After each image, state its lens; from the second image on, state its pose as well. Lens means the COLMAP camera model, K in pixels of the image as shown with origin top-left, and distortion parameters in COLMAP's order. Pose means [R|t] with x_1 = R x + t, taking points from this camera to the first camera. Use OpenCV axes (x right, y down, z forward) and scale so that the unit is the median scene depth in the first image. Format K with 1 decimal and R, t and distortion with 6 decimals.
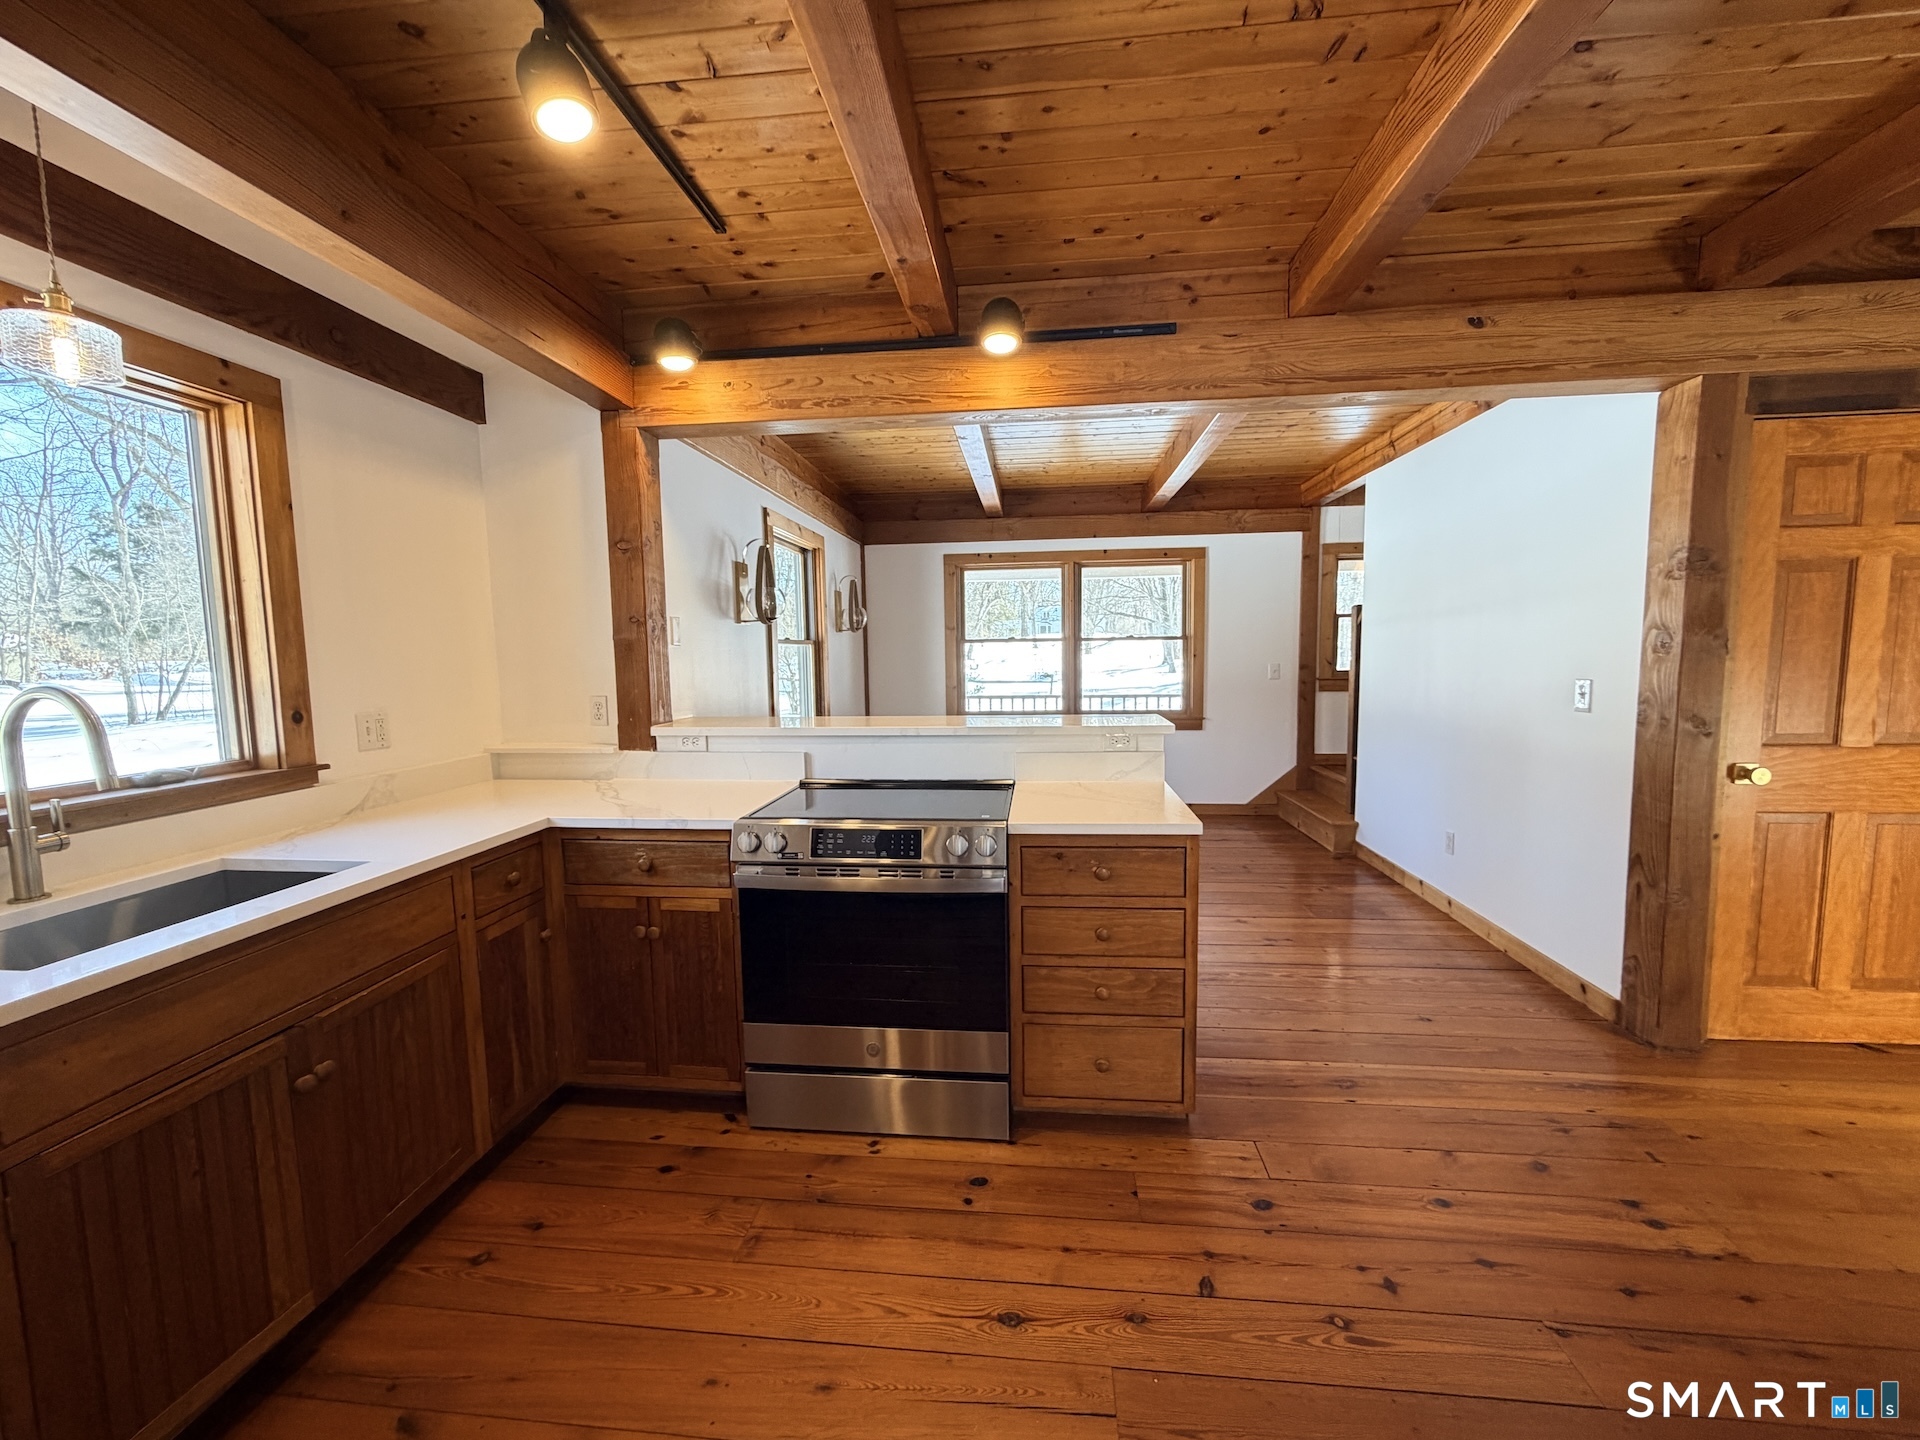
lens RADIAL K [[764.8, 0, 954.1], [0, 764.8, 719.8], [0, 0, 1]] dist [-0.002320, 0.000719]
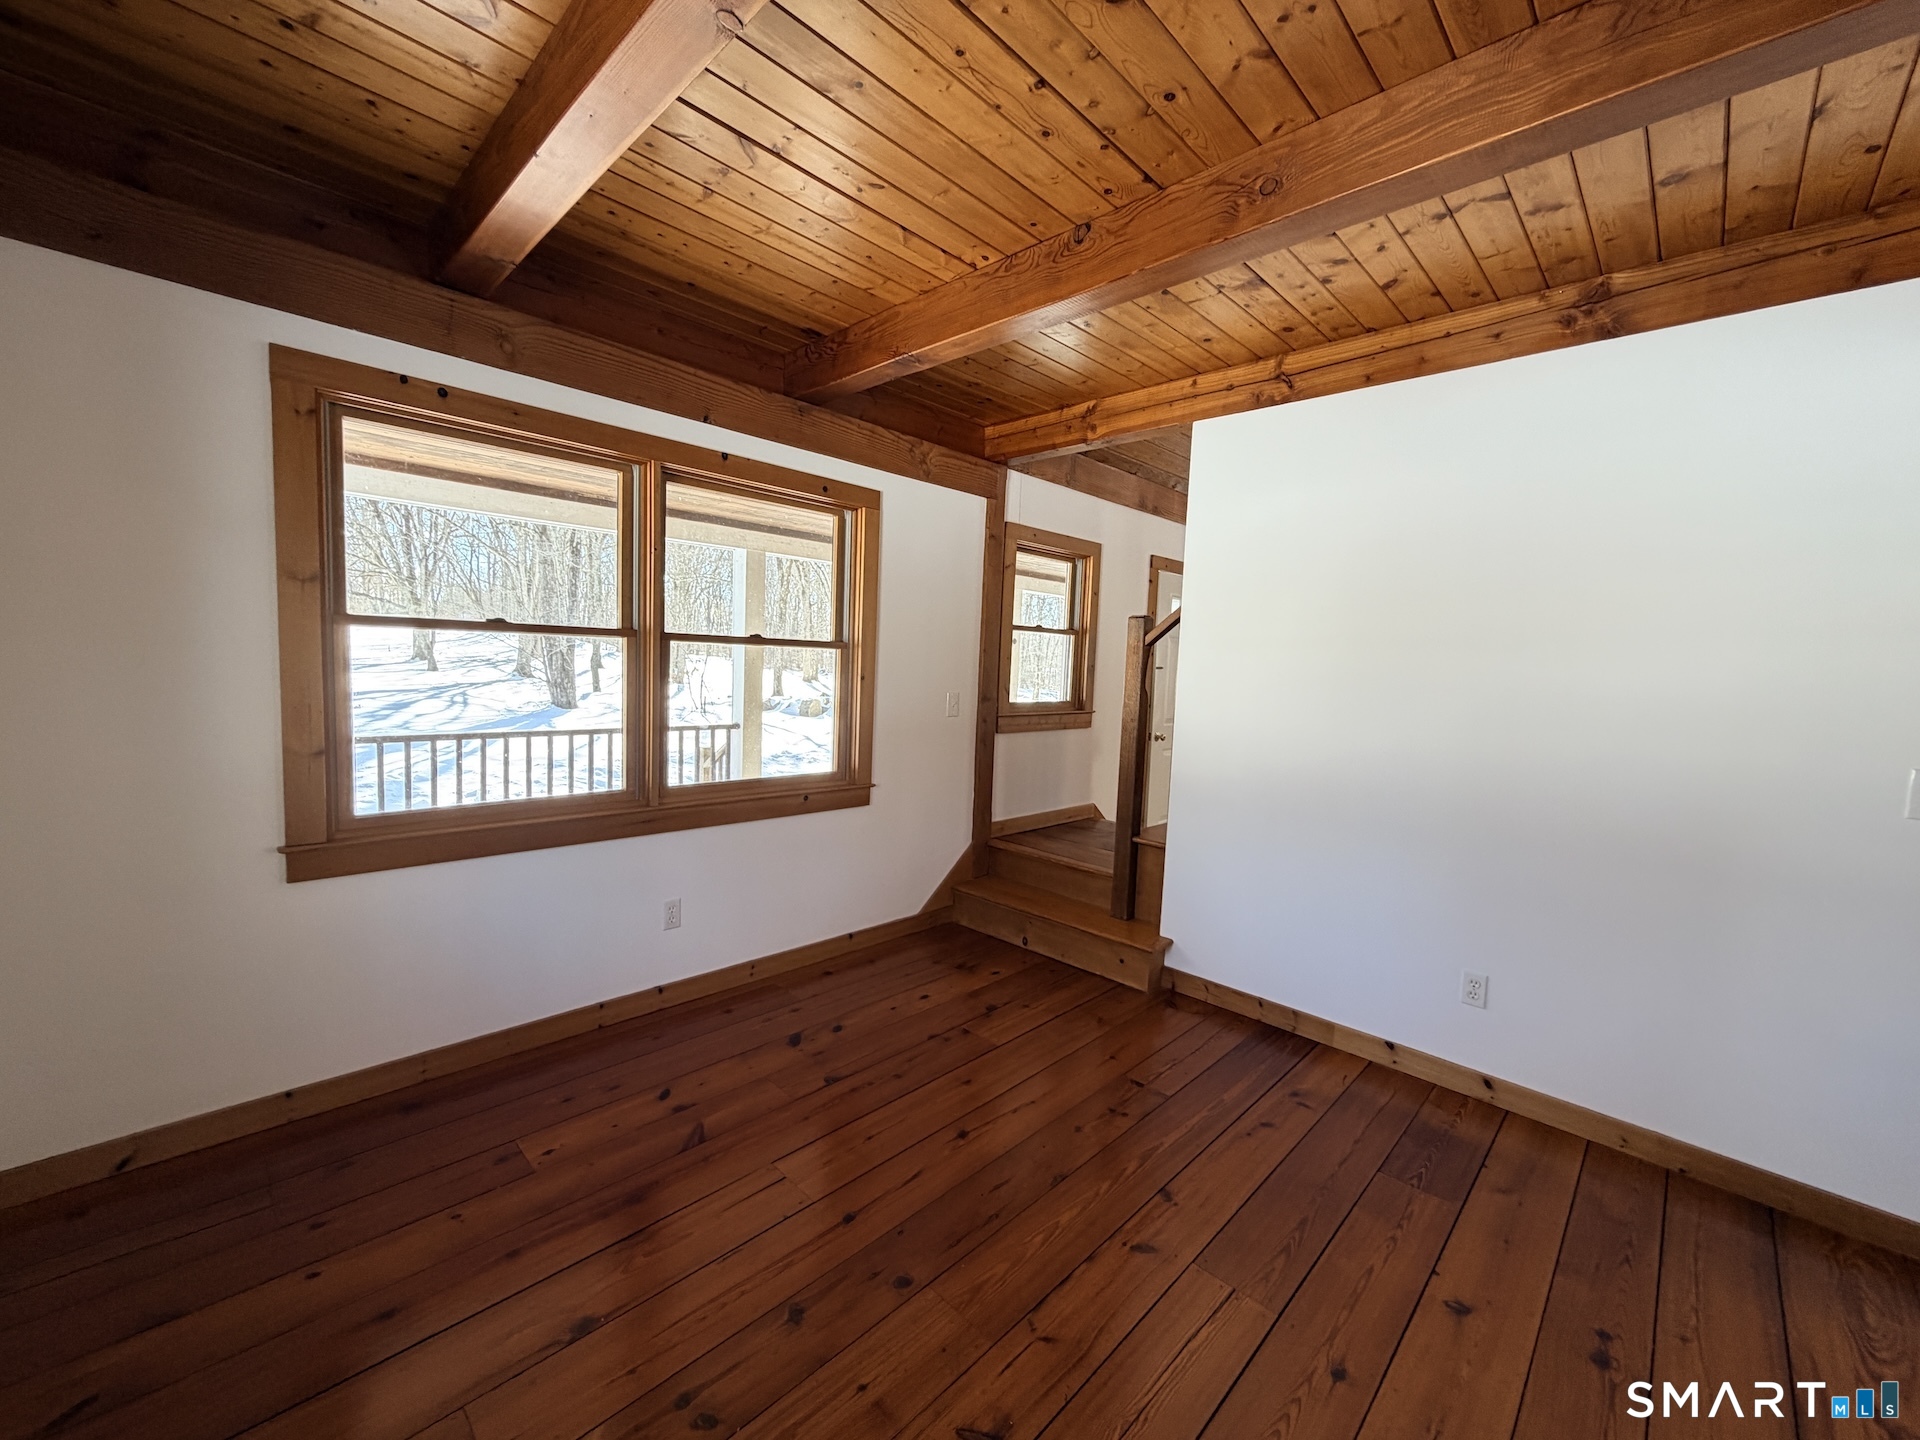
lens RADIAL K [[764.8, 0, 943.2], [0, 764.8, 721.5], [0, 0, 1]] dist [-0.002320, 0.000719]
pose [[0.618313, -0.024719, 0.785543, -0.110514], [0.020621, 0.999671, 0.015226, -0.067136], [-0.785661, 0.006785, 0.618620, 0.682744]]
